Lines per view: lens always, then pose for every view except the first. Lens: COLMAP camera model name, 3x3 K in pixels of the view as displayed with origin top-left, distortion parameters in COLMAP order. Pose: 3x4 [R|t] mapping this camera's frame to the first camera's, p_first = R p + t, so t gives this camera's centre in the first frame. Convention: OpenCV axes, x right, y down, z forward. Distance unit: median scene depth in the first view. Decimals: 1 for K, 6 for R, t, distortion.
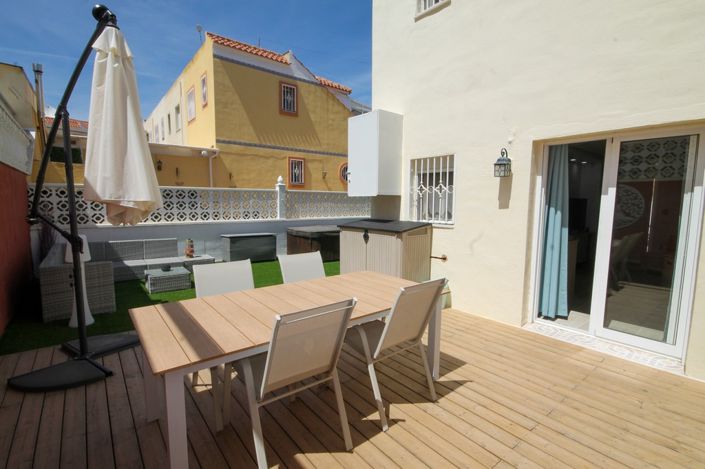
lens RADIAL K [[331.6, 0, 371.8], [0, 331.6, 235.5], [0, 0, 1]] dist [0.002067, 0.000119]
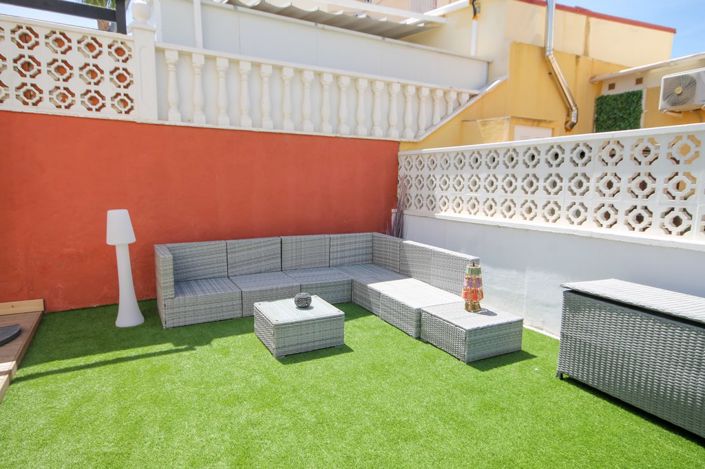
lens RADIAL K [[439.1, 0, 357.0], [0, 439.1, 238.9], [0, 0, 1]] dist [0.017047, 0.003347]
pose [[-0.223077, 0.116406, -0.967826, -0.003942], [-0.121516, 0.981779, 0.146093, -0.072974], [0.967197, 0.150196, -0.204867, 0.872486]]
